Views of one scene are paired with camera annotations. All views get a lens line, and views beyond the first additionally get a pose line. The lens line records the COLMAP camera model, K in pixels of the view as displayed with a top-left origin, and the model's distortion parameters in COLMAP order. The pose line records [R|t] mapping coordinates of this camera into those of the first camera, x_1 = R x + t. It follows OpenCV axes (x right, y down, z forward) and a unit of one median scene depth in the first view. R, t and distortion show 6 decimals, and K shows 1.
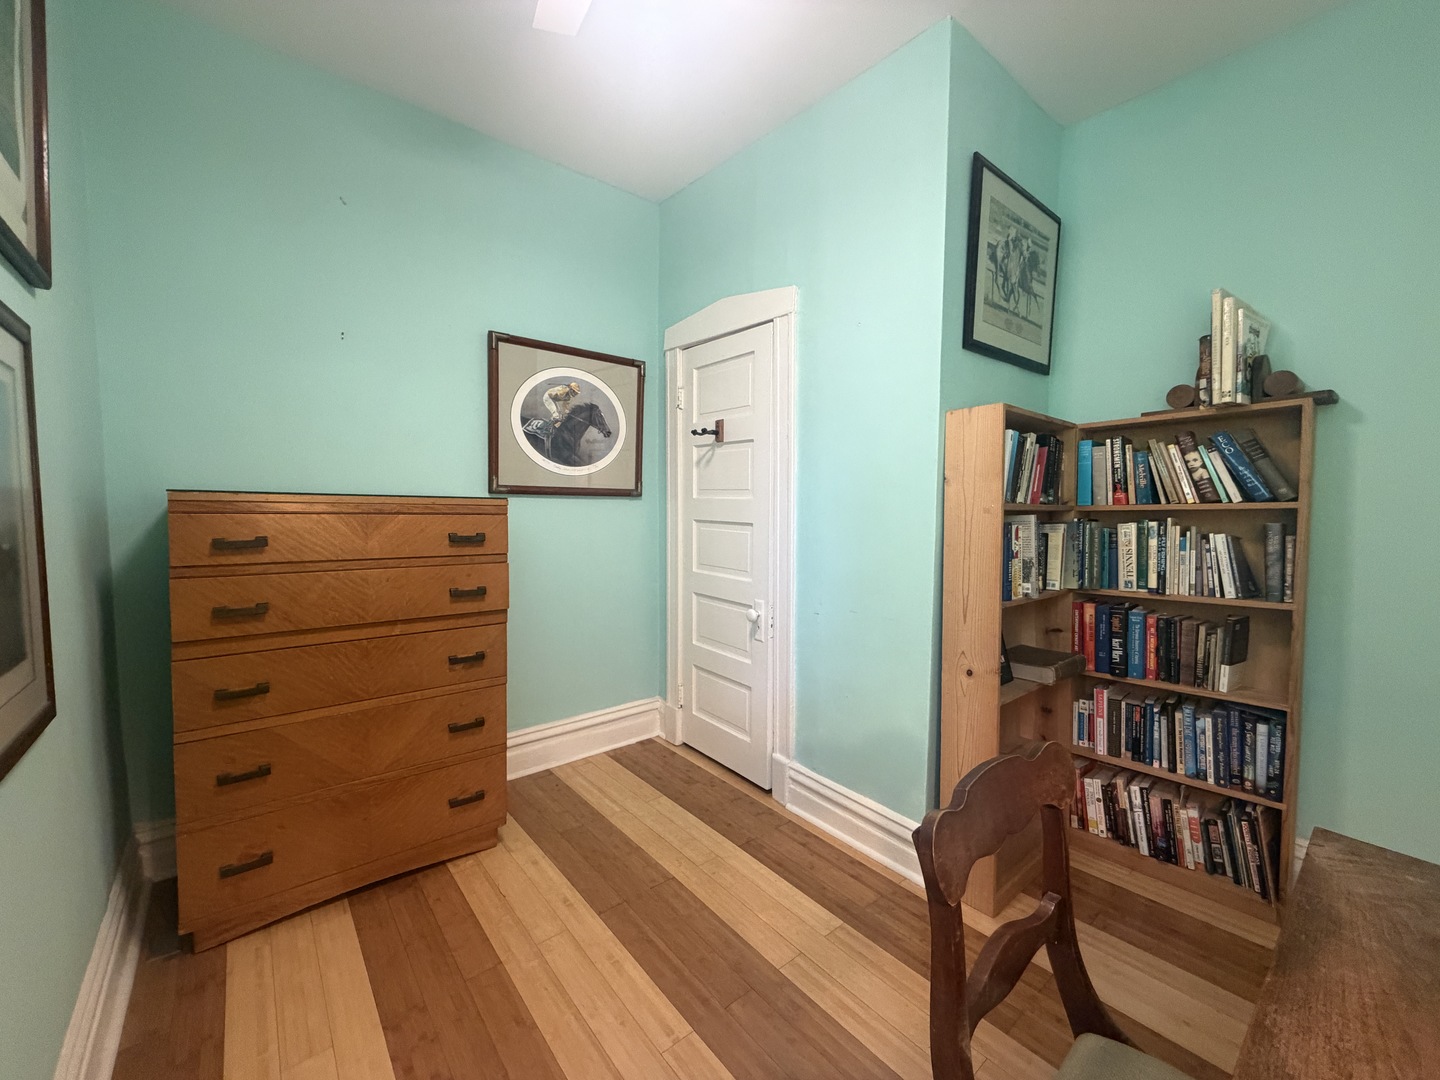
lens RADIAL K [[575.1, 0, 715.3], [0, 575.1, 545.3], [0, 0, 1]] dist [0.000199, -0.000441]
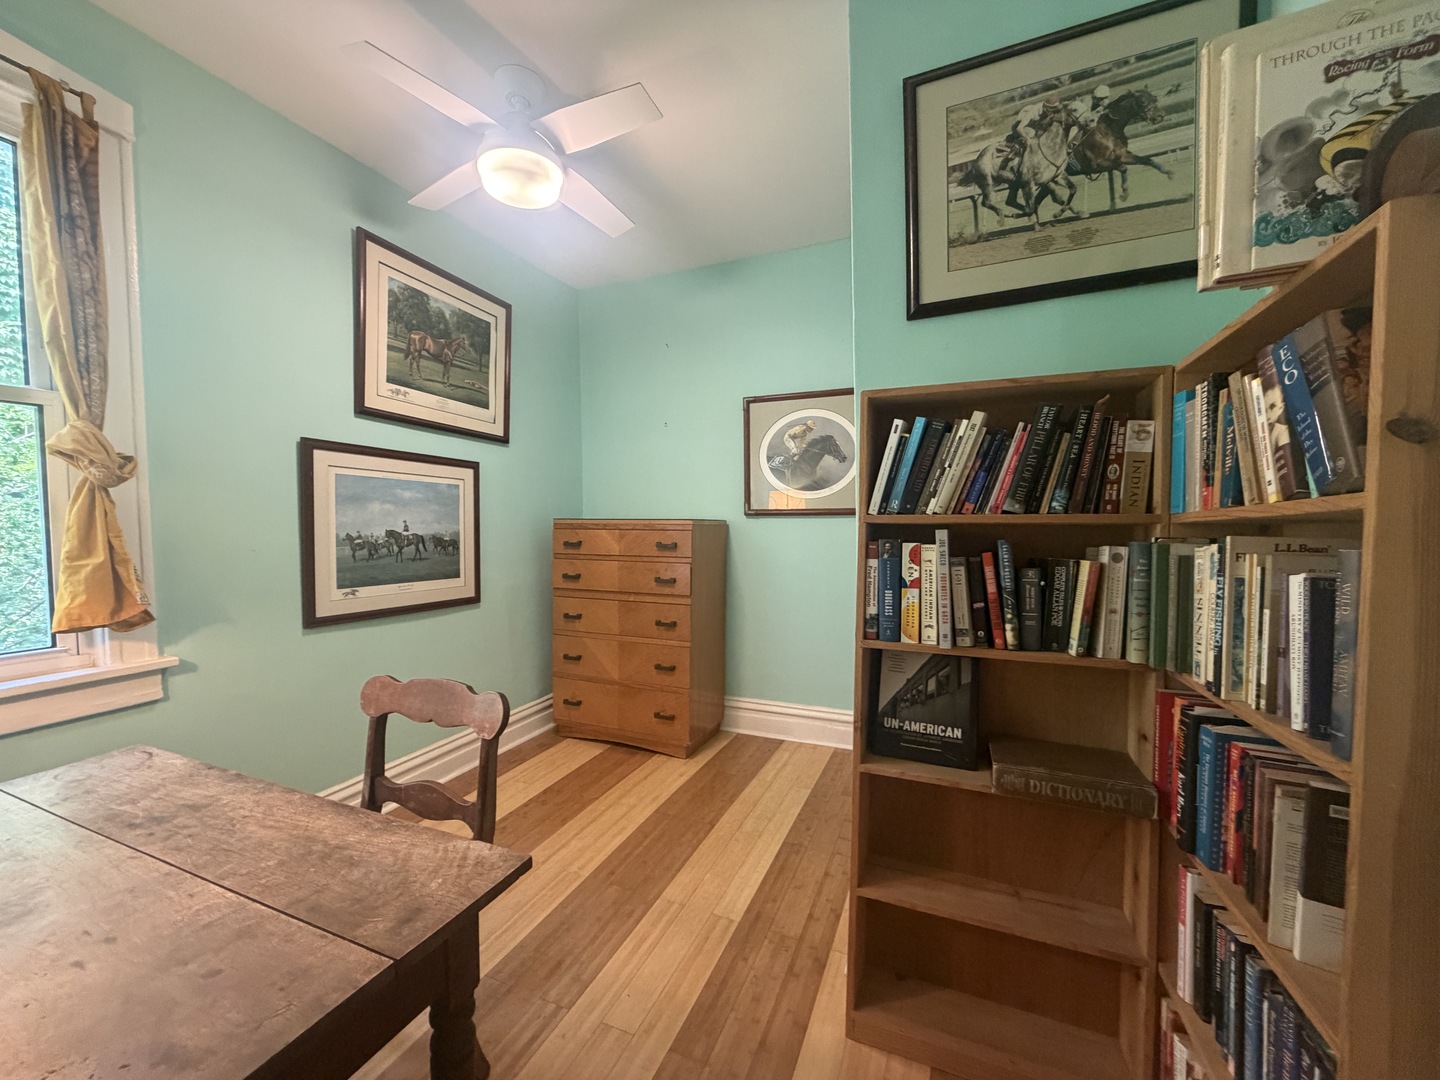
lens RADIAL K [[575.1, 0, 715.3], [0, 575.1, 545.3], [0, 0, 1]] dist [0.000199, -0.000441]
pose [[0.459468, 0.022339, -0.887914, 0.966837], [-0.056150, 0.998415, -0.003937, -0.013394], [0.886418, 0.051666, 0.459994, 0.390504]]
